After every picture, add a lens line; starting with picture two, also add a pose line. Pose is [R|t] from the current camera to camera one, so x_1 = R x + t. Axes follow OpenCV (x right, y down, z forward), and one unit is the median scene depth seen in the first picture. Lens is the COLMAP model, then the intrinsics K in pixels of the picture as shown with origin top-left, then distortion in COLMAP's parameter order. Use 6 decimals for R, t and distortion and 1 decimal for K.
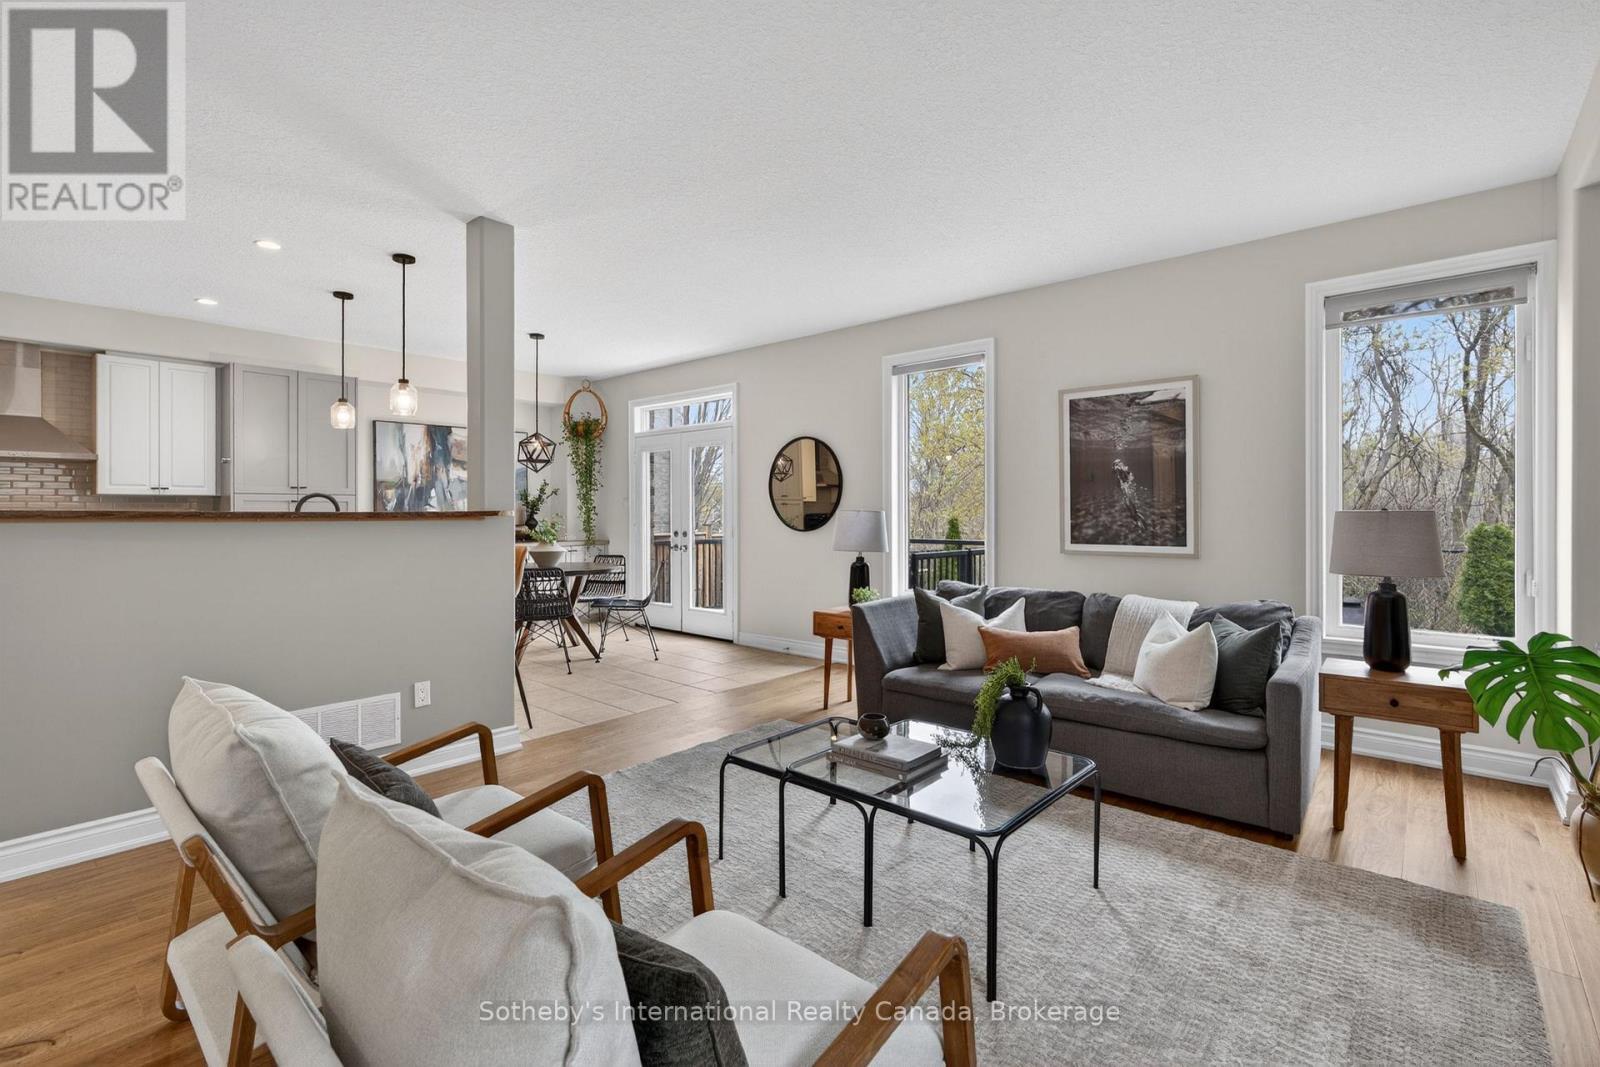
lens RADIAL K [[723.8, 0, 799.8], [0, 723.8, 512.7], [0, 0, 1]] dist [-0.000244, -0.000054]
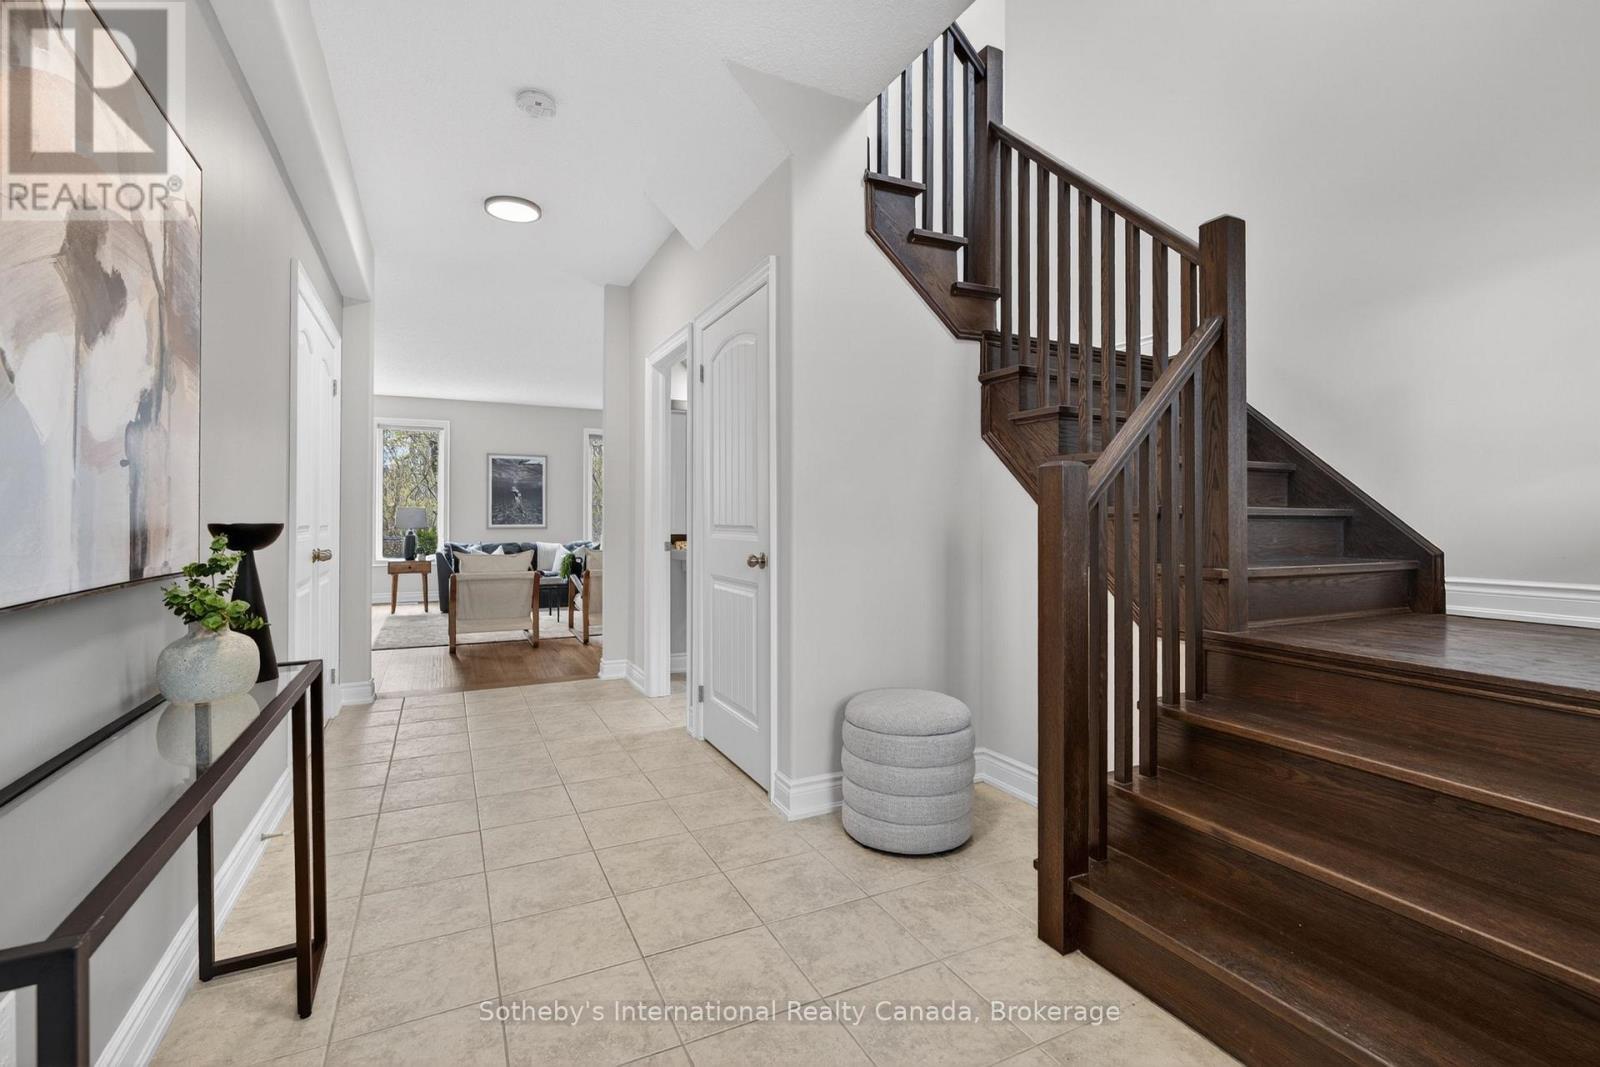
lens RADIAL K [[723.8, 0, 799.8], [0, 723.8, 512.7], [0, 0, 1]] dist [-0.000244, -0.000054]
pose [[0.374729, 0.005018, 0.927121, -1.341619], [-0.001499, 0.999987, -0.004807, 0.017467], [-0.927133, 0.000412, 0.374732, -0.696078]]
